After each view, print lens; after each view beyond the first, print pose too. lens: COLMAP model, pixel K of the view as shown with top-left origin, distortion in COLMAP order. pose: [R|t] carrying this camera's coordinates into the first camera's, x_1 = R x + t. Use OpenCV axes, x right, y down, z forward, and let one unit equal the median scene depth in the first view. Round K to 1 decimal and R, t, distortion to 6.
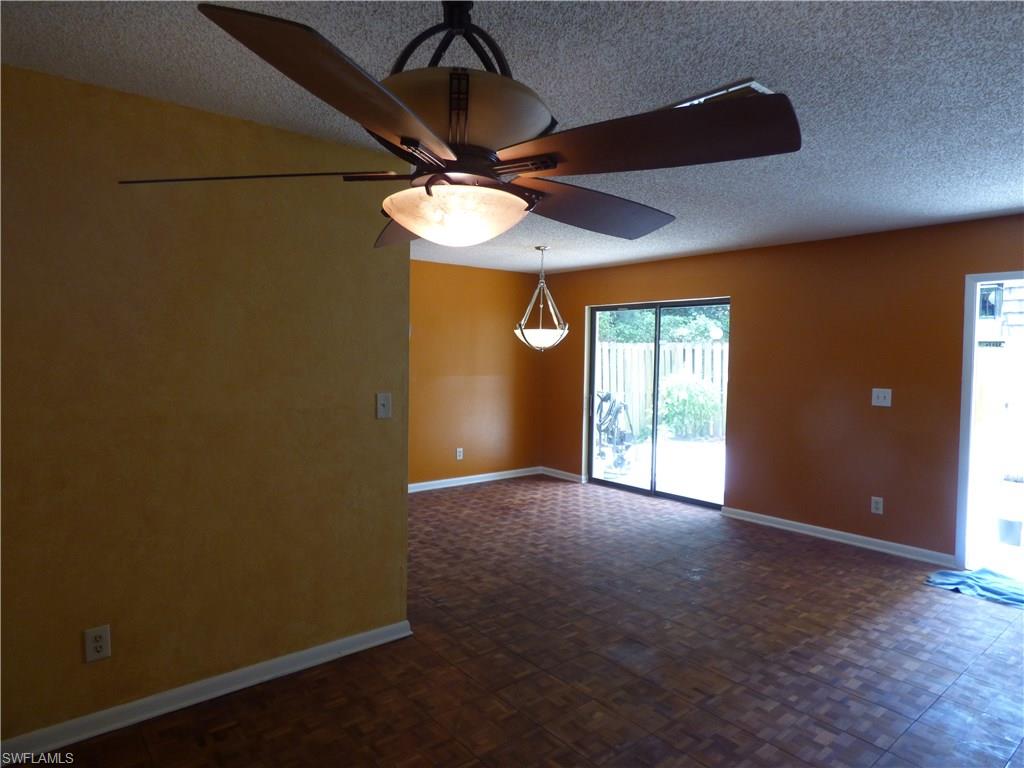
lens RADIAL K [[626.6, 0, 512.0], [0, 626.6, 384.0], [0, 0, 1]] dist [-0.000396, -0.001734]
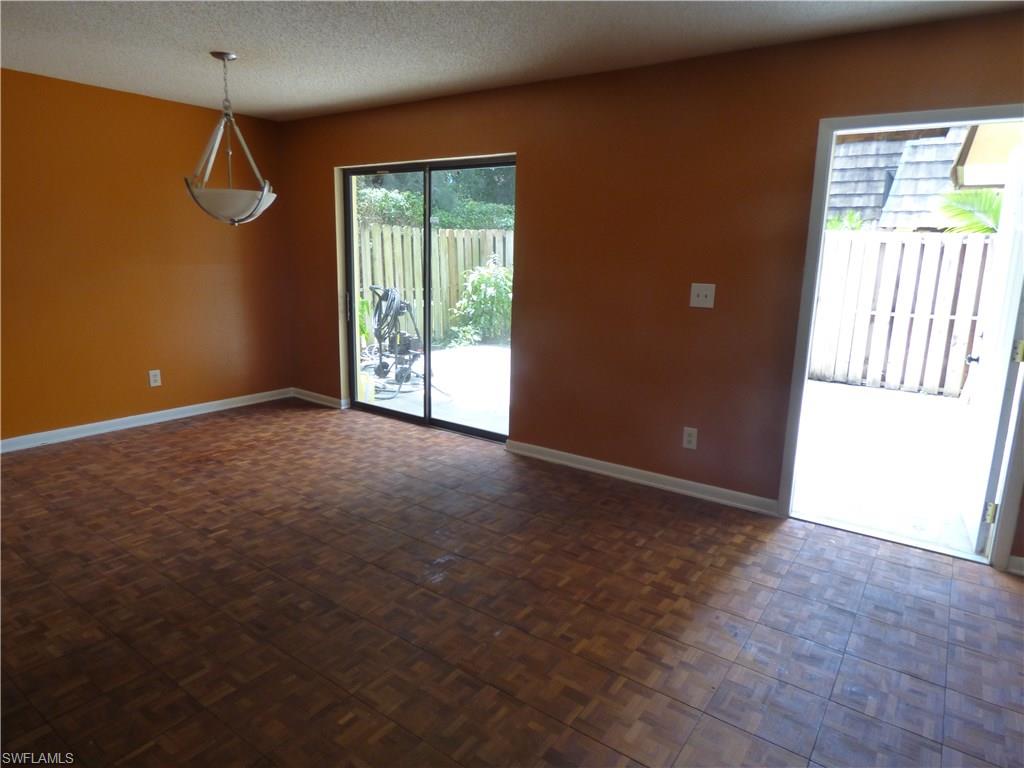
lens RADIAL K [[626.6, 0, 512.0], [0, 626.6, 384.0], [0, 0, 1]] dist [-0.000396, -0.001734]
pose [[0.967733, -0.041039, 0.248614, 0.177764], [-0.000629, 0.986252, 0.165249, 0.002458], [-0.251977, -0.160074, 0.954402, 0.321855]]
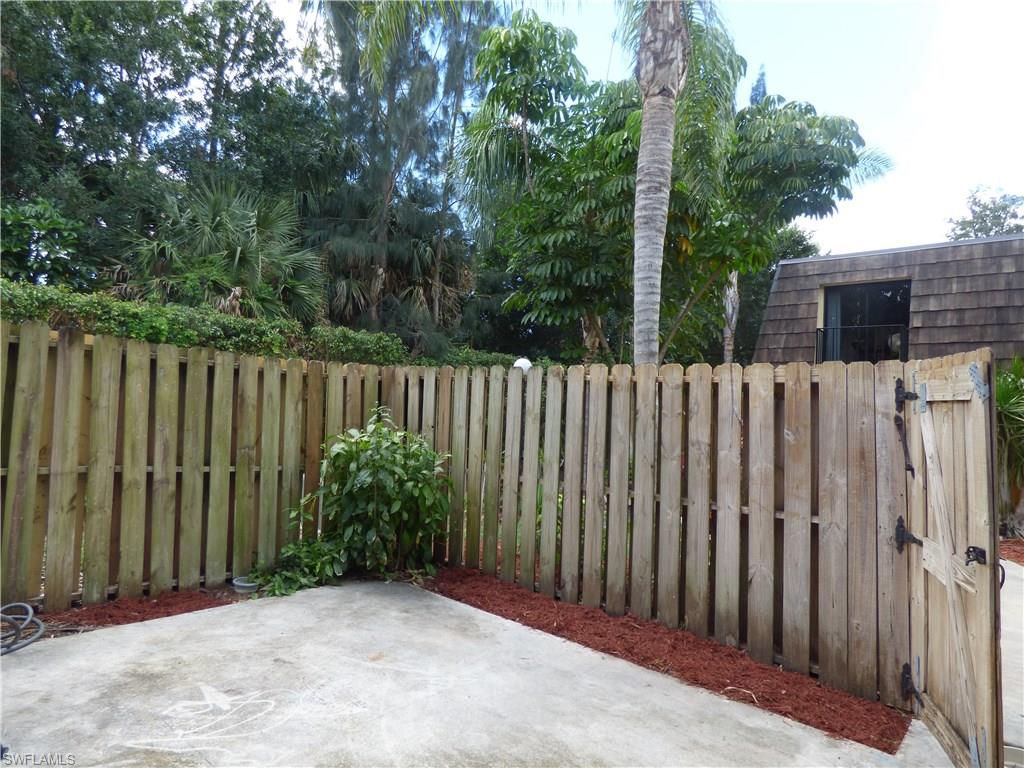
lens RADIAL K [[615.4, 0, 517.7], [0, 615.4, 398.9], [0, 0, 1]] dist [-0.030892, -0.000771]
pose [[0.984703, 0.037817, 0.170088, 0.664120], [-0.026674, 0.997374, -0.067326, -0.023554], [-0.172188, 0.061760, 0.983126, 1.223363]]
